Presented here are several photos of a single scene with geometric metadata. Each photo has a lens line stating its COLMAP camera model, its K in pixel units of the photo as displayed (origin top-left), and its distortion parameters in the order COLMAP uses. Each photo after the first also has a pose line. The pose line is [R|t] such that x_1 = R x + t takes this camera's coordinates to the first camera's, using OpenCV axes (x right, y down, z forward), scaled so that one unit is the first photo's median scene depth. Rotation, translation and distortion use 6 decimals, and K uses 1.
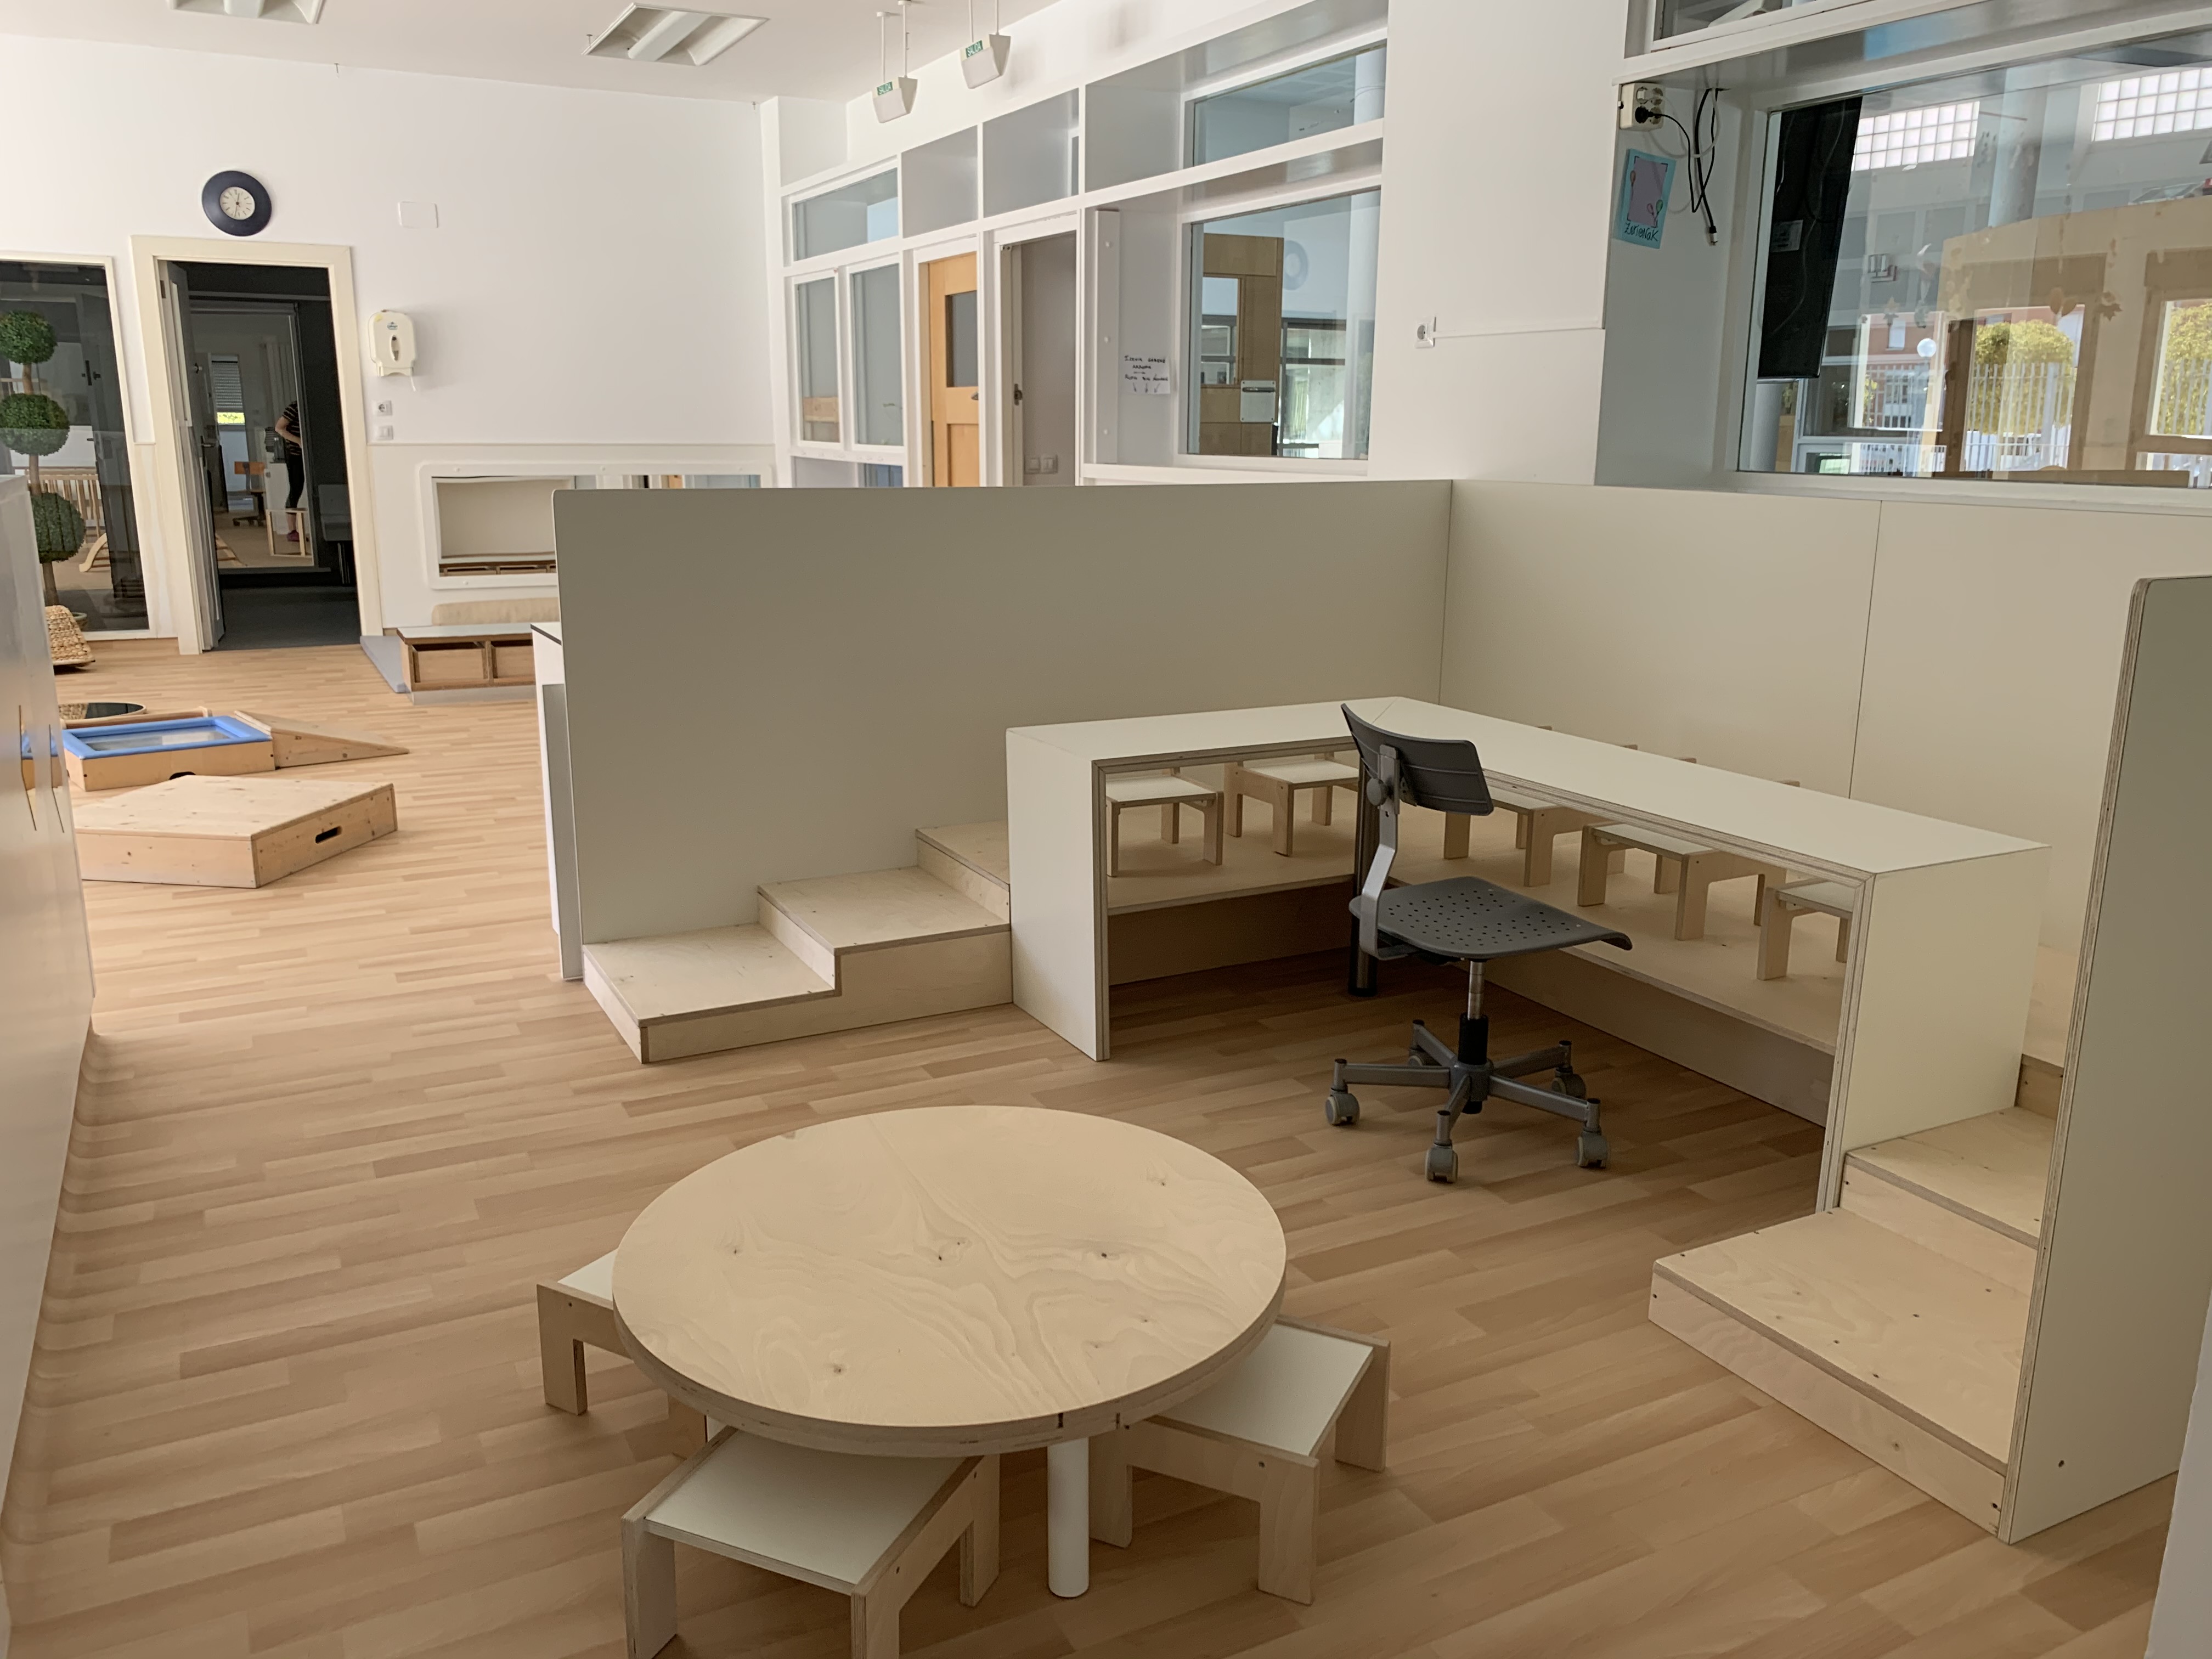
lens RADIAL K [[1680.2, 0, 1105.9], [0, 1680.2, 832.9], [0, 0, 1]] dist [0.002388, -0.000296]
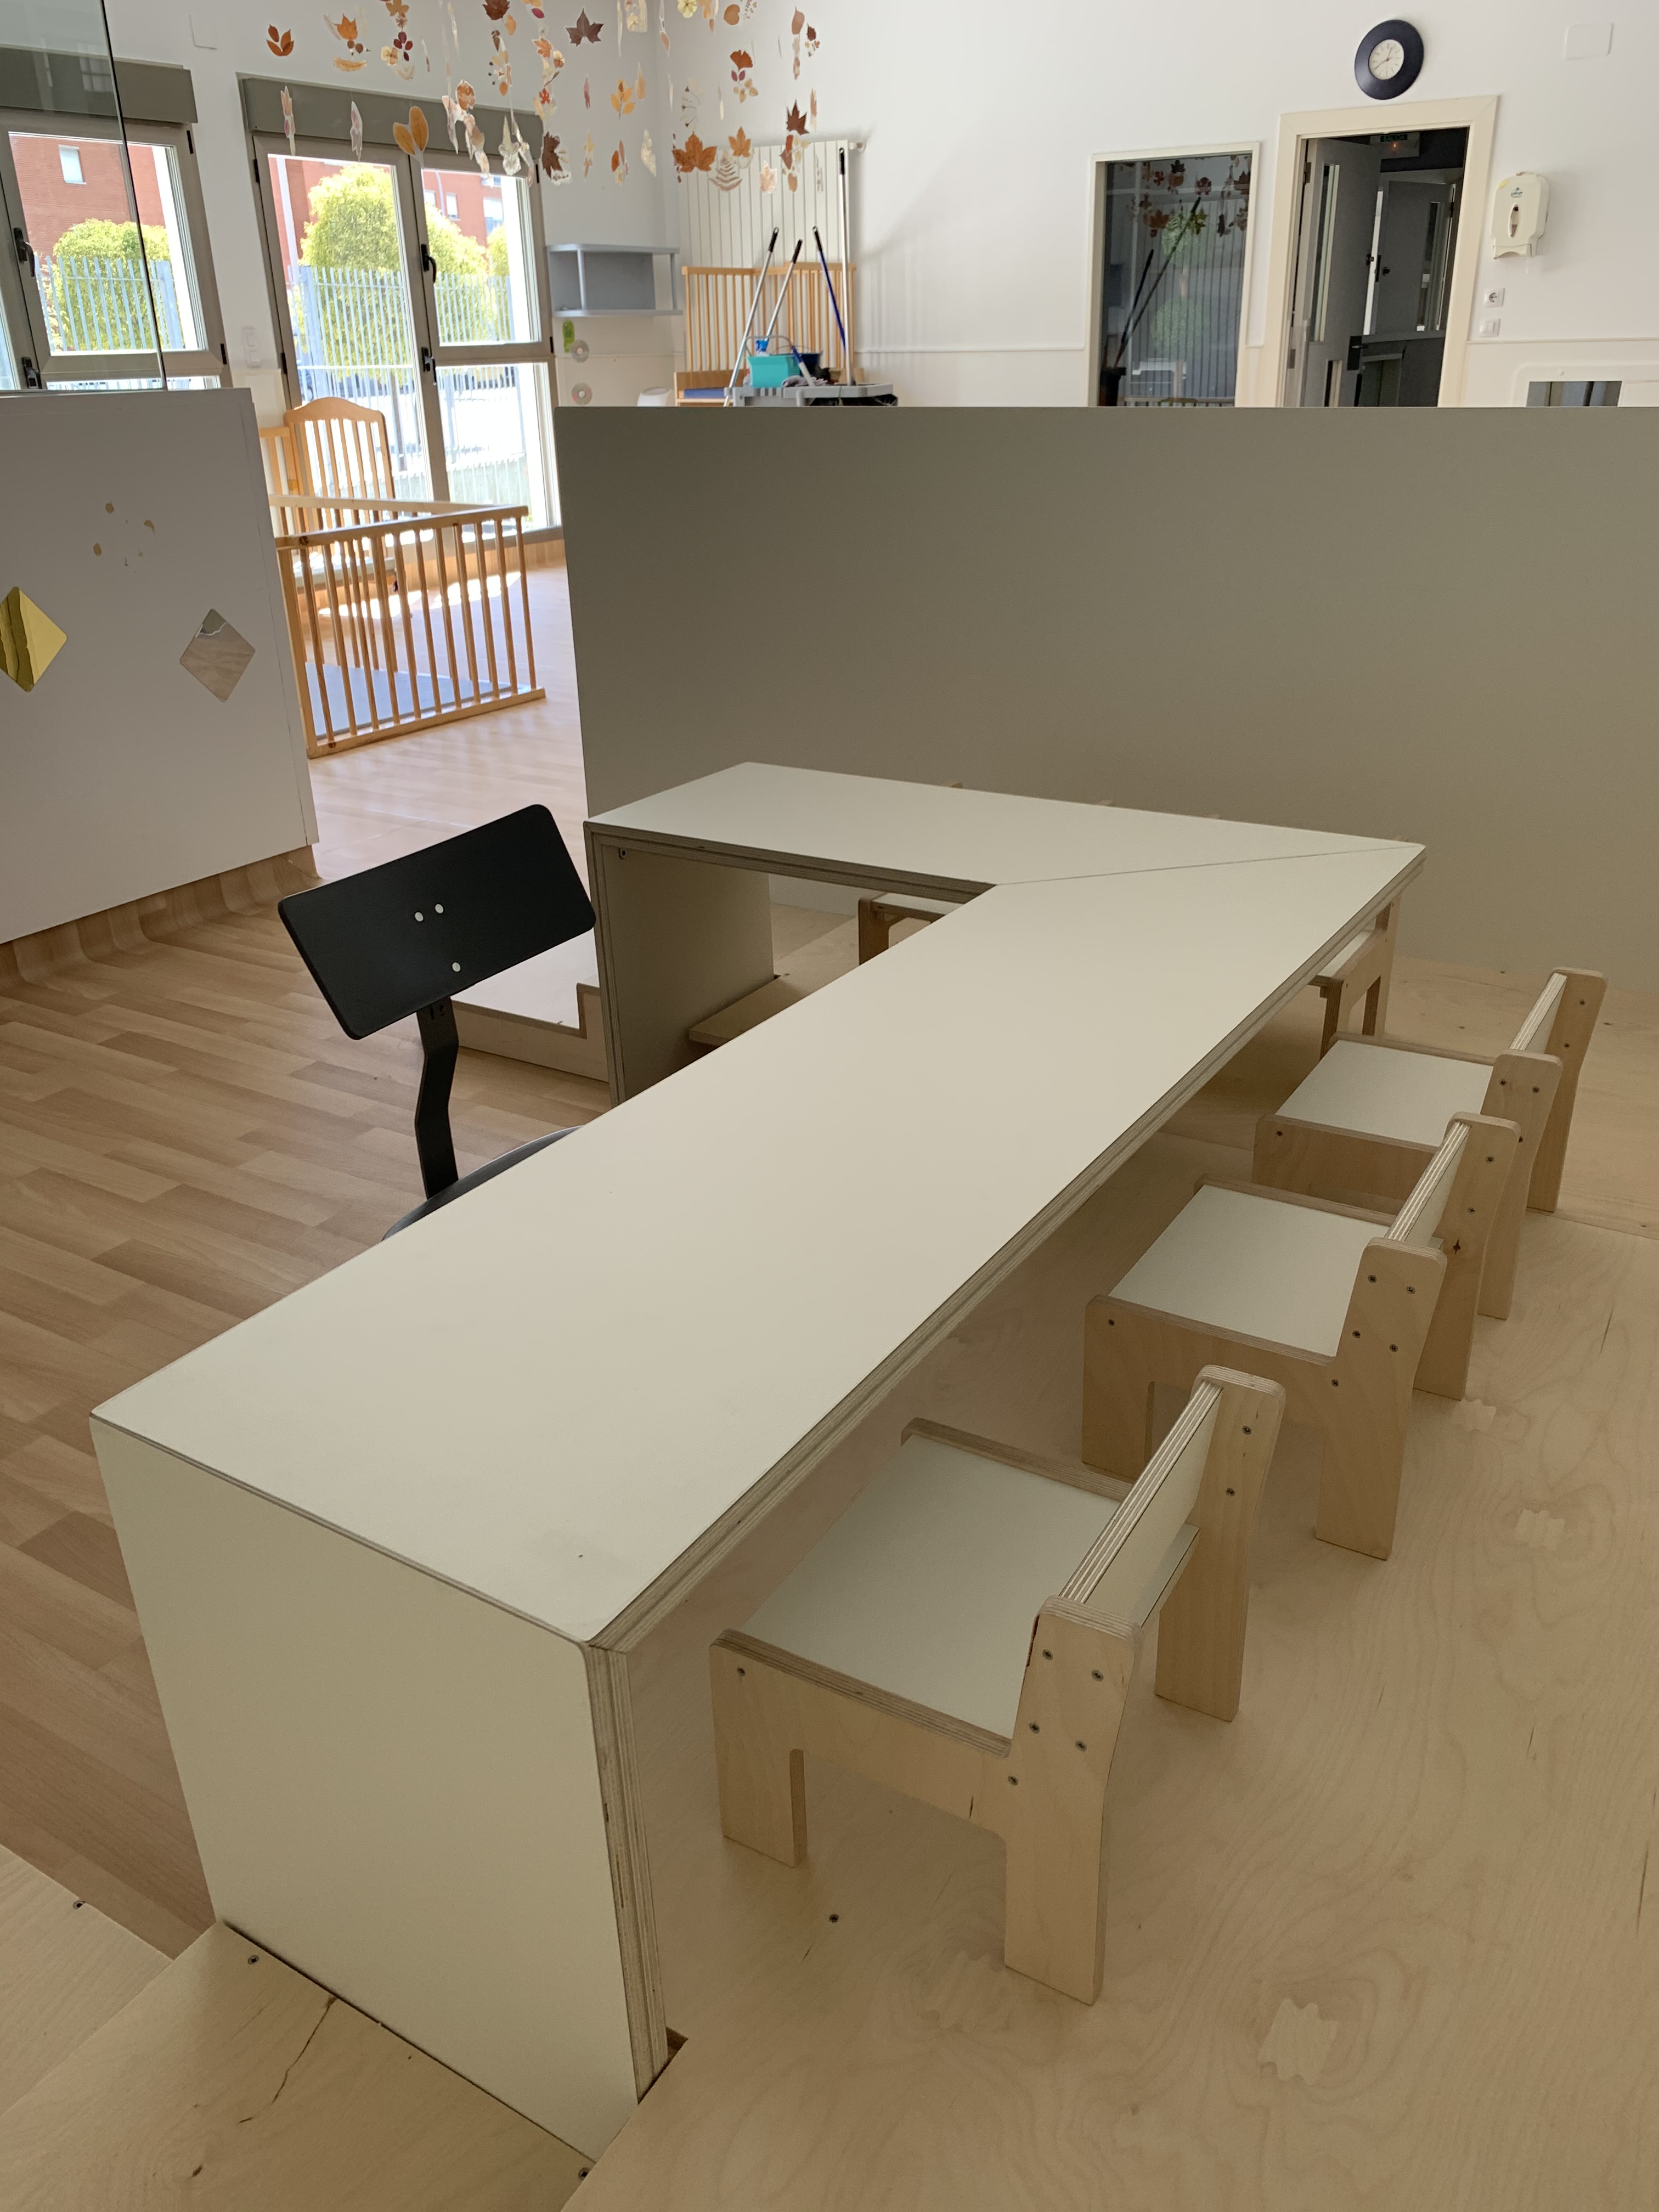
lens RADIAL K [[1680.2, 0, 832.1], [0, 1680.2, 1096.2], [0, 0, 1]] dist [0.002388, -0.000296]
pose [[0.513146, 0.338938, -0.788544, 0.281304], [-0.179670, 0.940791, 0.287458, -0.068470], [0.839286, -0.005830, 0.543660, 0.308969]]
